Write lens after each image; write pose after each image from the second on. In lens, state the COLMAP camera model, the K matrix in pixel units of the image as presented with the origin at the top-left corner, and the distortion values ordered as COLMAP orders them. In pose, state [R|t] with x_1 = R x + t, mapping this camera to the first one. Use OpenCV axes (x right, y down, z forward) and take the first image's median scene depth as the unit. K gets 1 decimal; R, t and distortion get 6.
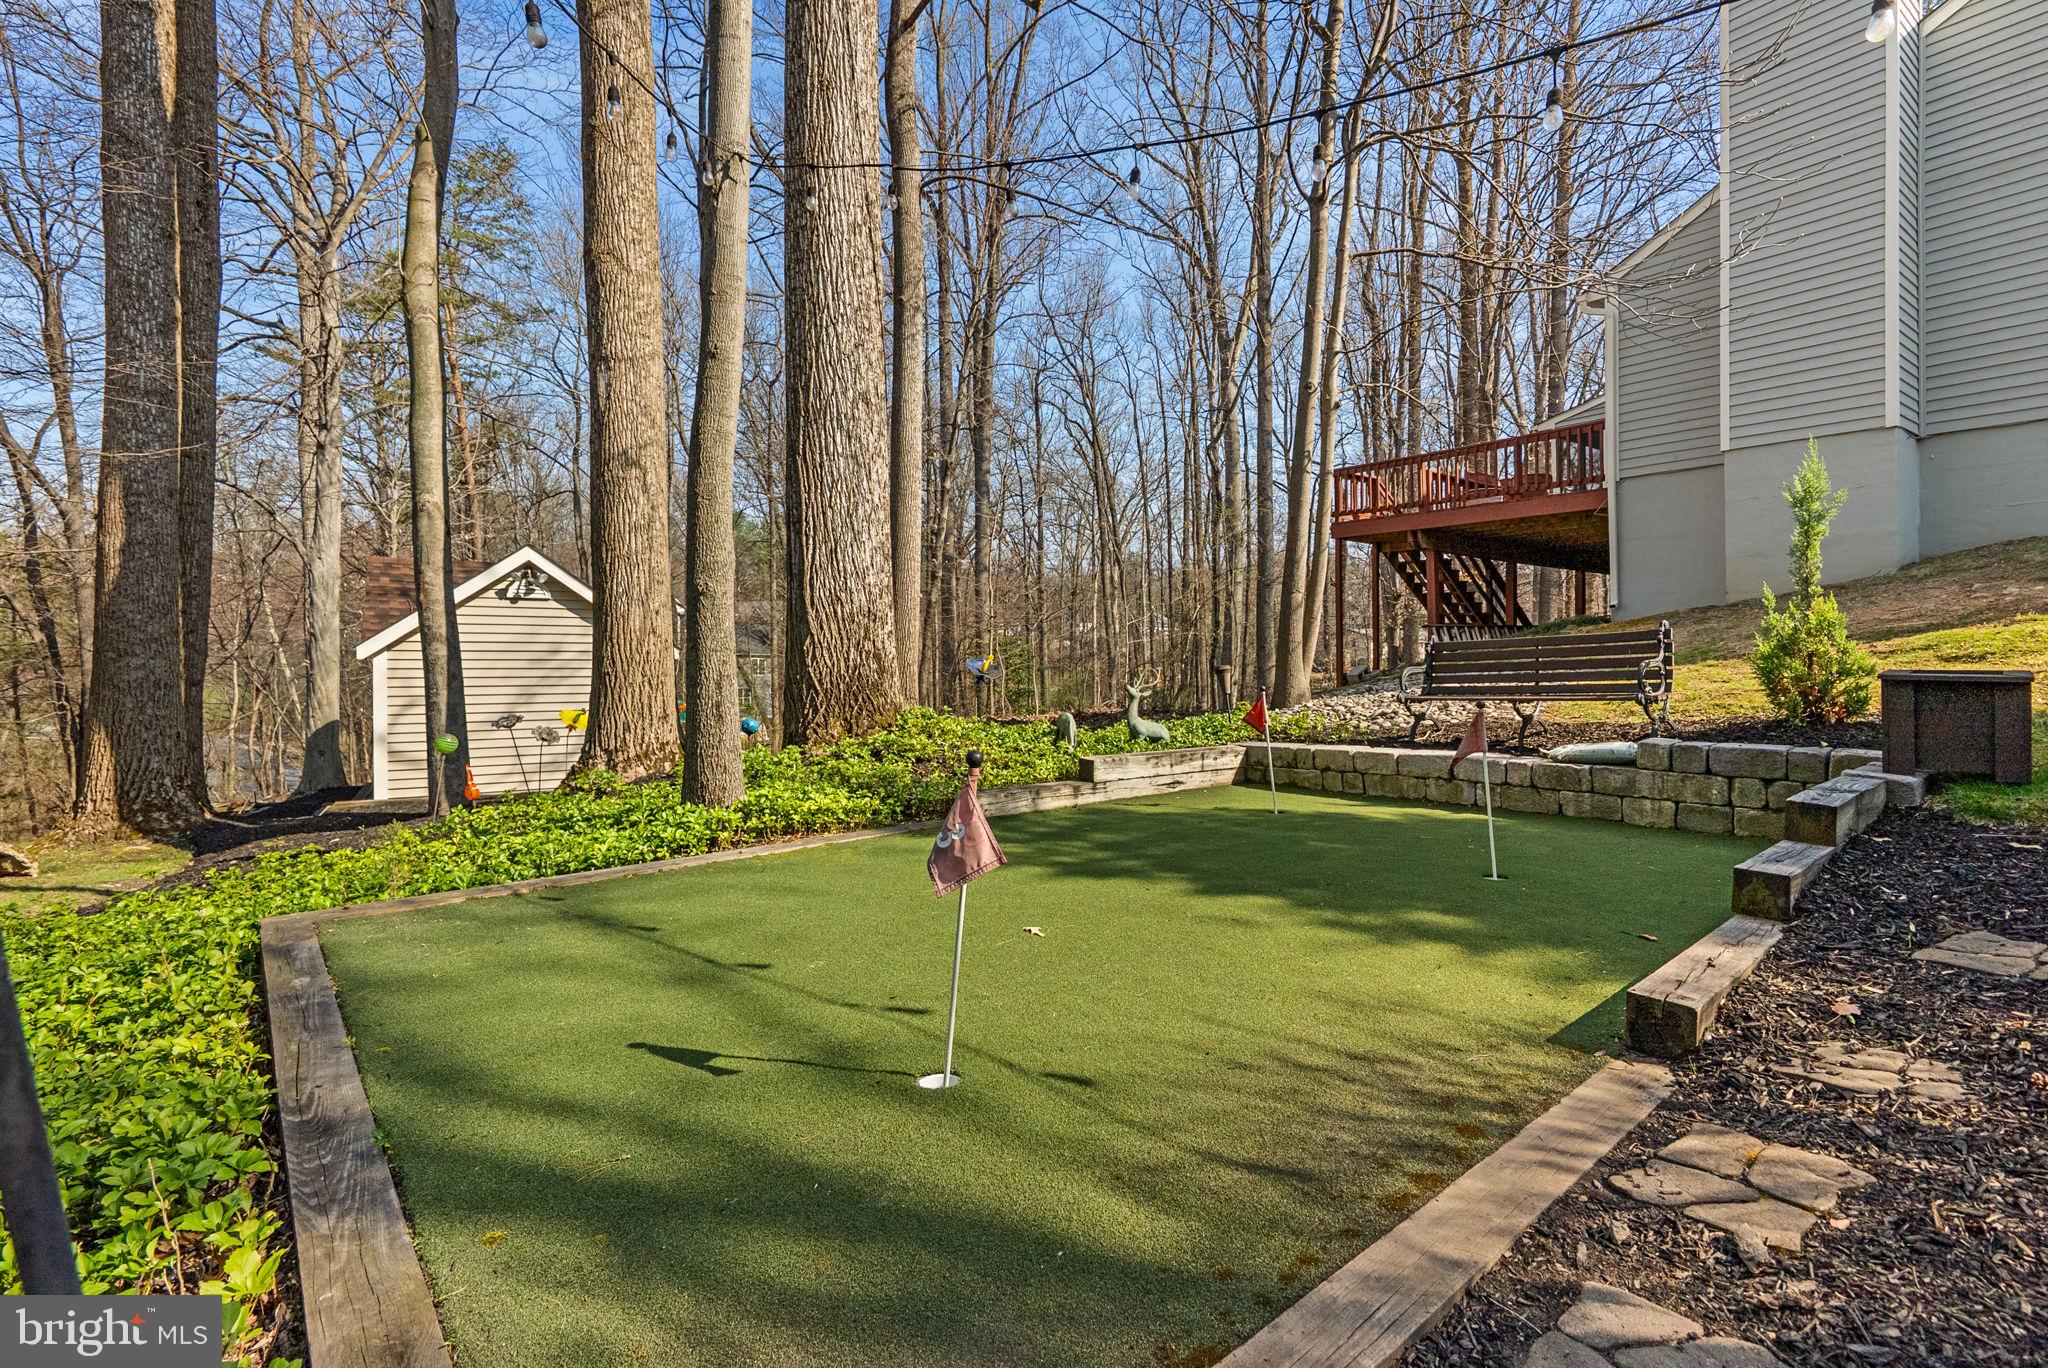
lens RADIAL K [[929.7, 0, 1031.7], [0, 929.7, 616.0], [0, 0, 1]] dist [-0.008119, 0.002654]
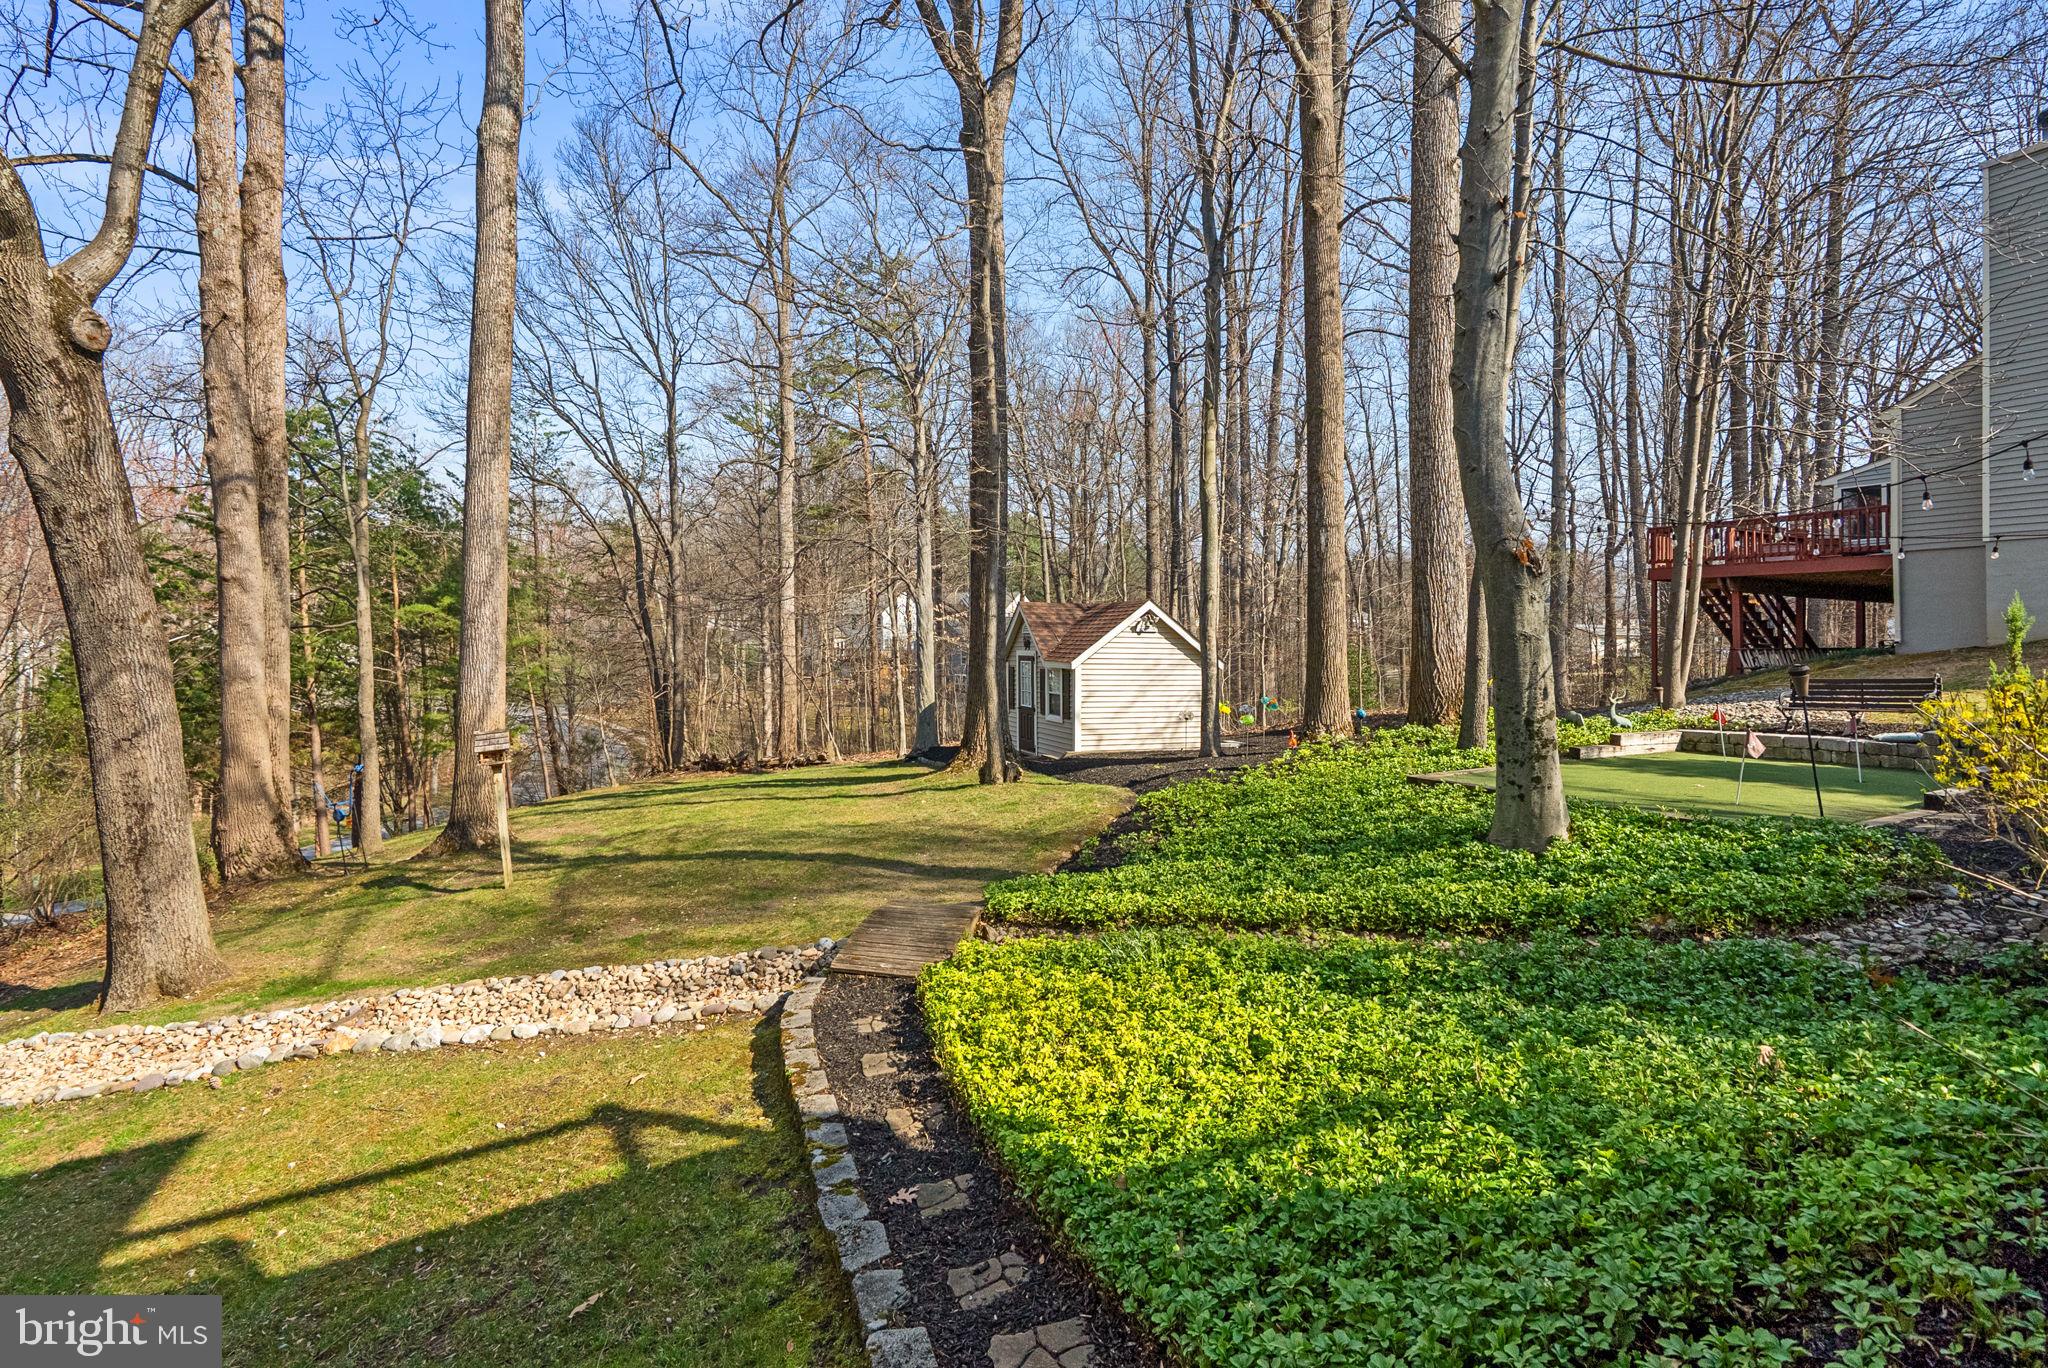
lens RADIAL K [[929.7, 0, 1043.4], [0, 929.7, 598.9], [0, 0, 1]] dist [-0.008119, 0.002654]
pose [[0.985447, 0.003633, -0.169943, -0.473926], [-0.004593, 0.999976, -0.005258, -0.073101], [0.169920, 0.005962, 0.985440, -0.698634]]
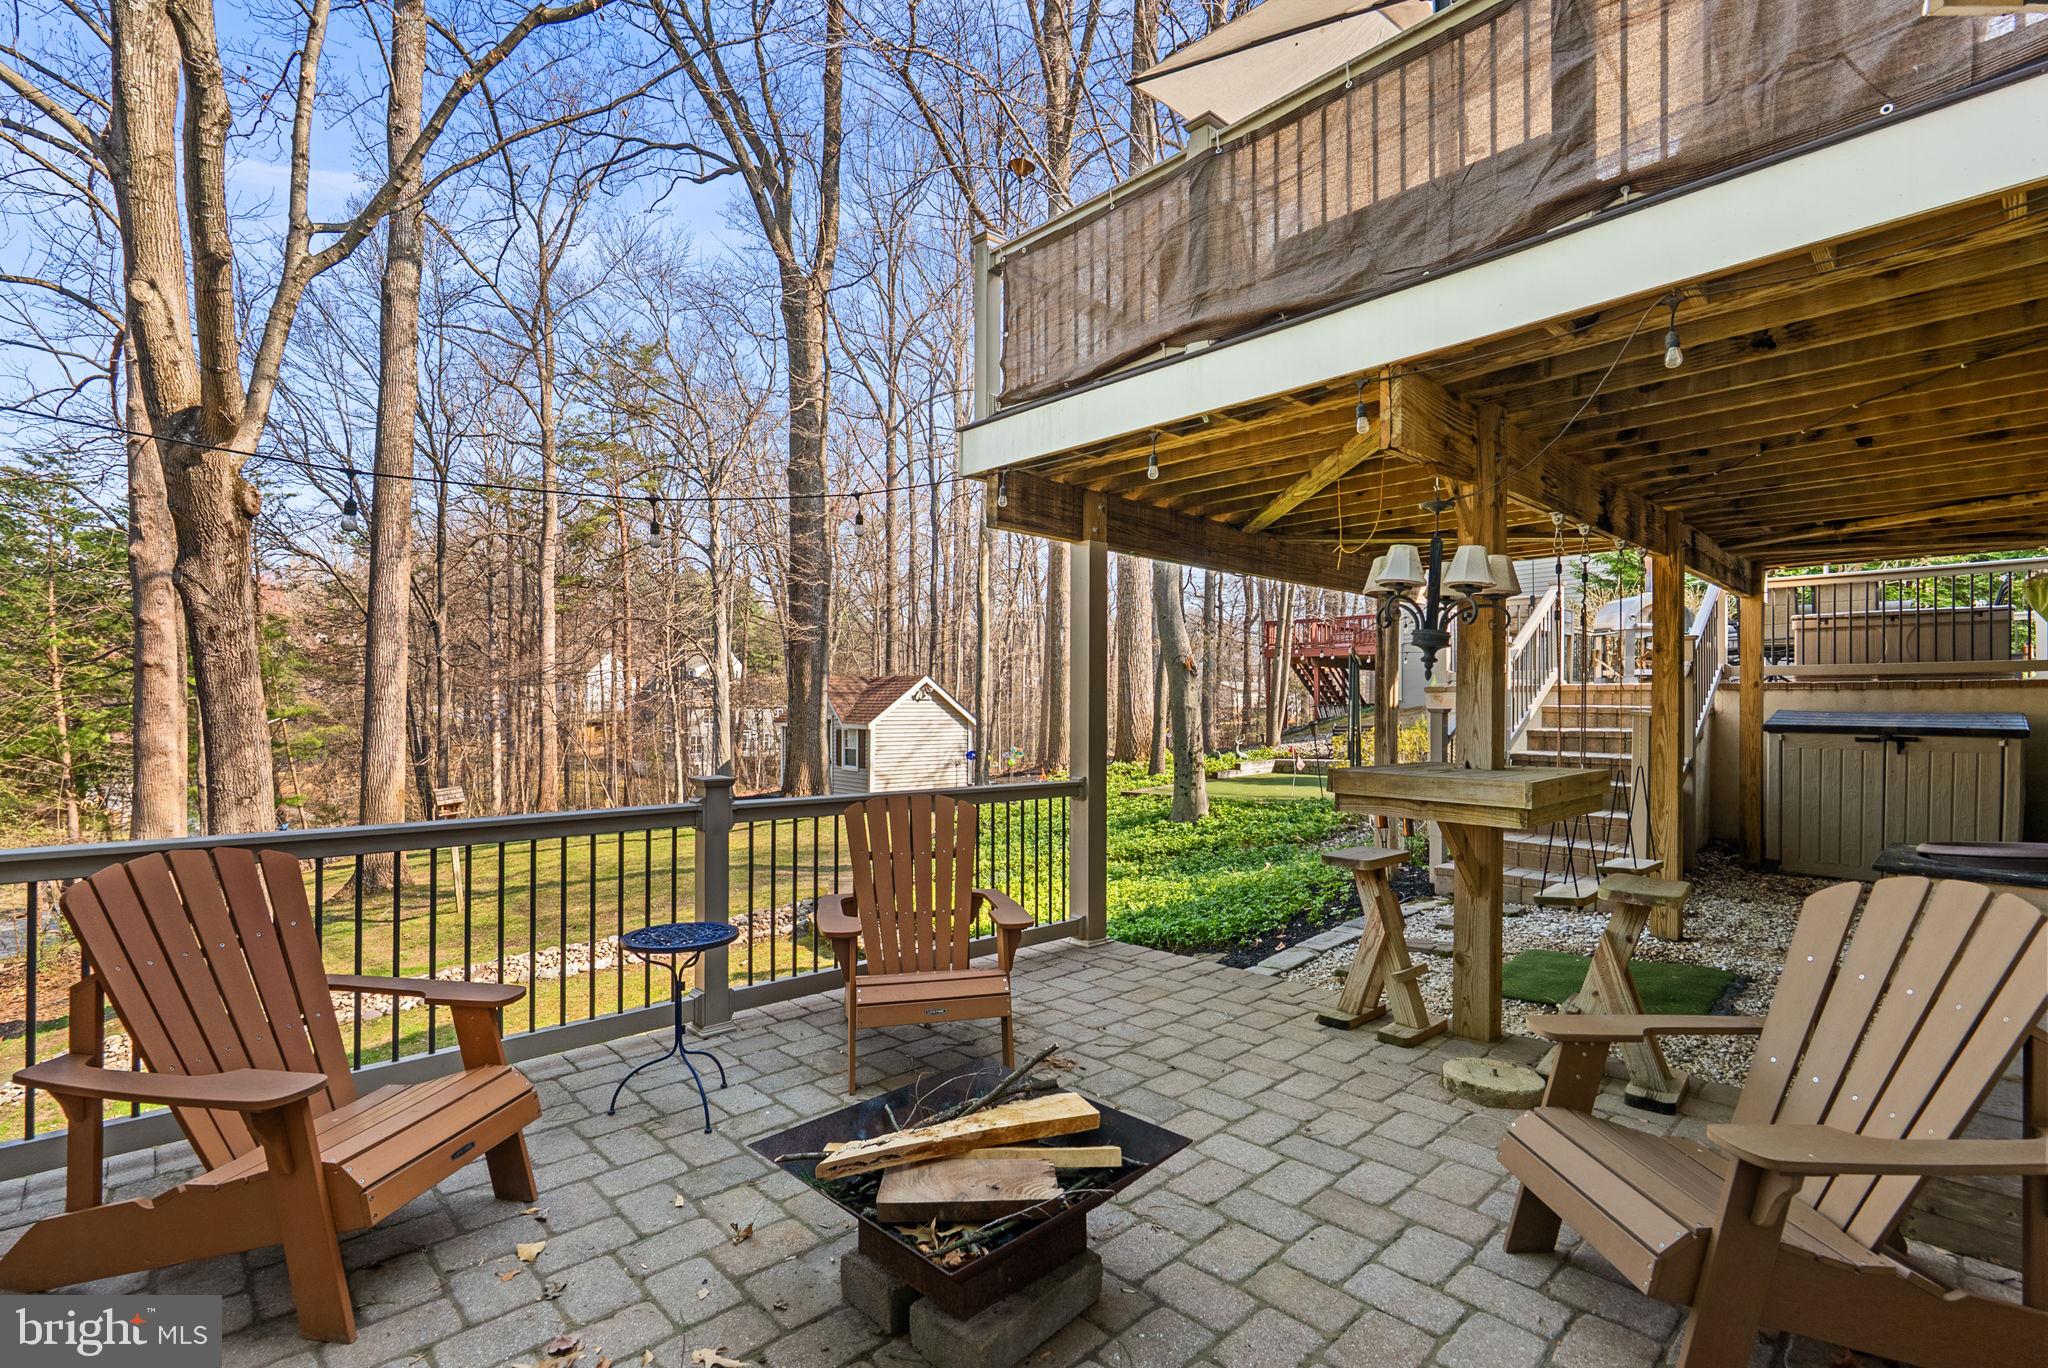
lens RADIAL K [[929.7, 0, 1019.7], [0, 929.7, 677.0], [0, 0, 1]] dist [-0.008119, 0.002654]
pose [[0.991029, 0.003840, 0.133594, -0.655147], [-0.006201, 0.999832, 0.017267, -0.117217], [-0.133505, -0.017941, 0.990886, -1.240063]]
